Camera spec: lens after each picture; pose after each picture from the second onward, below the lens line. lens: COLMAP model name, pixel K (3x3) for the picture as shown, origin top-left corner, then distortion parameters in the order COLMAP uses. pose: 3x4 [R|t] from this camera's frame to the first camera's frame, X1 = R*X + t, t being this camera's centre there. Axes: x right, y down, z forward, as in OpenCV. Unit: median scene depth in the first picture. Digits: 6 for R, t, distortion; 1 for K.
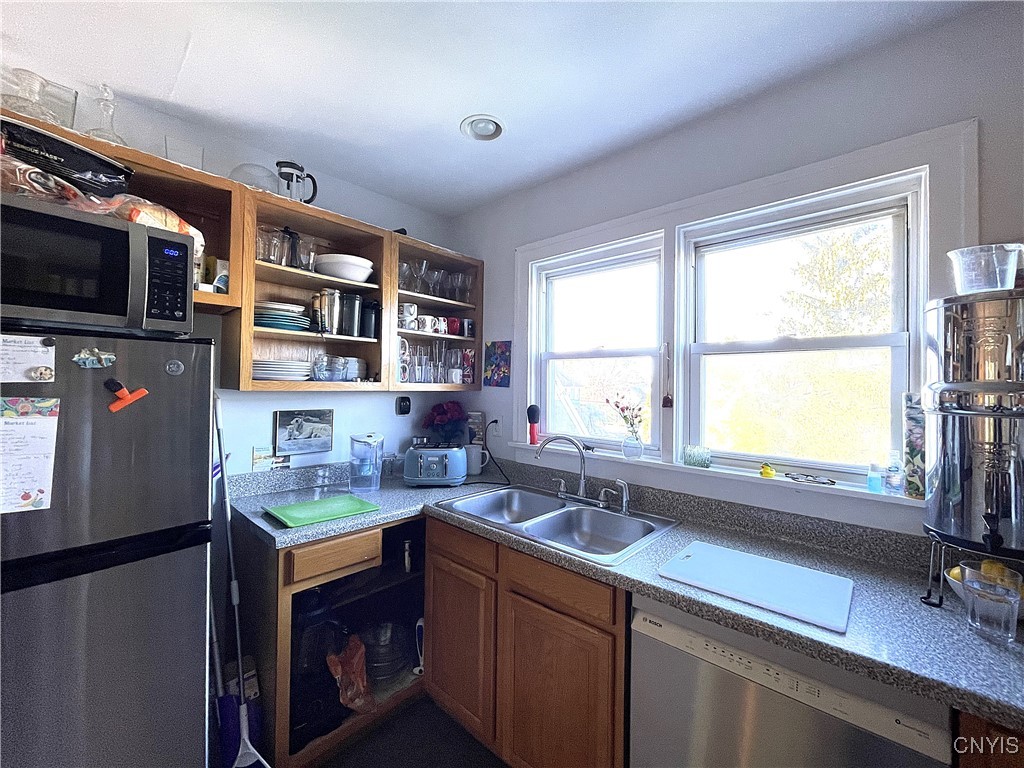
lens RADIAL K [[412.3, 0, 509.5], [0, 412.3, 379.5], [0, 0, 1]] dist [0.000346, -0.001539]
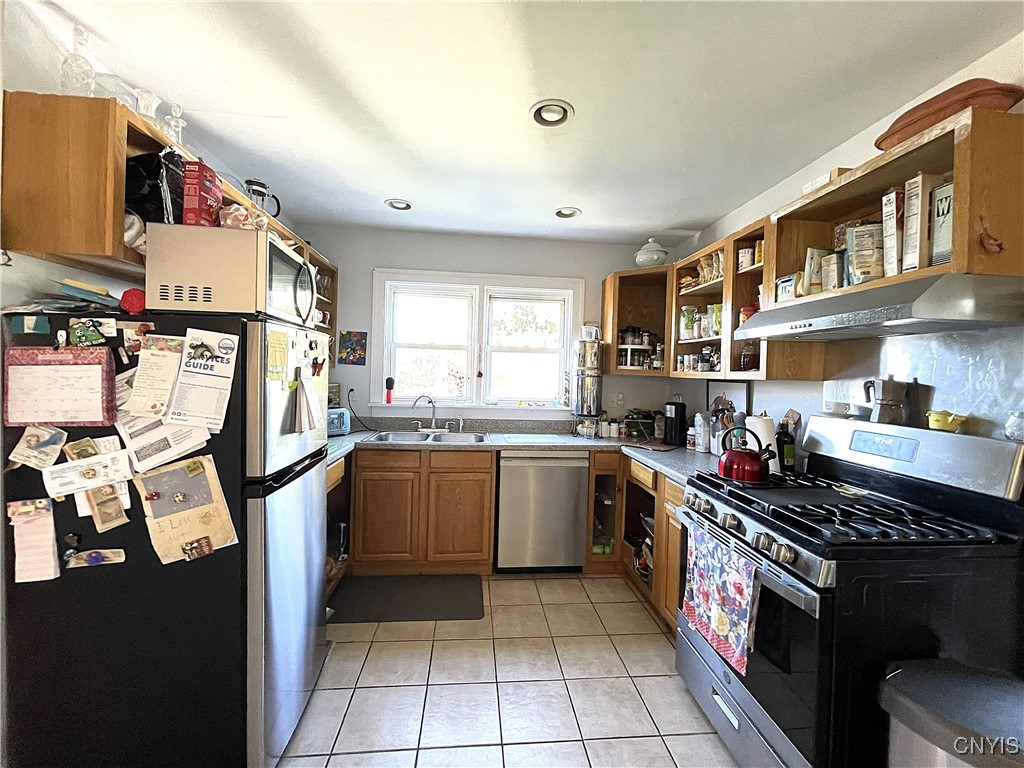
lens RADIAL K [[412.3, 0, 508.4], [0, 412.3, 378.4], [0, 0, 1]] dist [0.000346, -0.001539]
pose [[0.674771, -0.004742, 0.738012, -0.939675], [-0.028927, 0.999041, 0.032868, 0.003391], [-0.737460, -0.043527, 0.673986, -0.418151]]
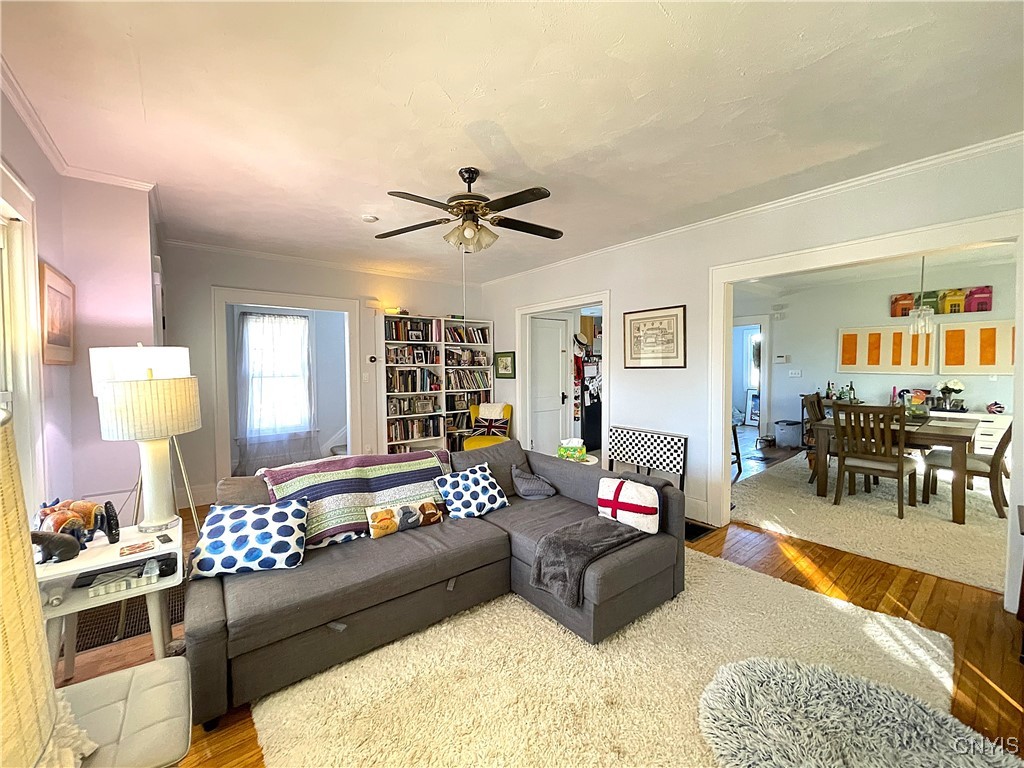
lens RADIAL K [[412.3, 0, 508.4], [0, 412.3, 379.5], [0, 0, 1]] dist [0.000346, -0.001539]
pose [[0.166341, -0.052873, 0.984650, -4.695223], [-0.001921, 0.998542, 0.053943, -0.050935], [-0.986066, -0.010864, 0.165997, 0.685330]]
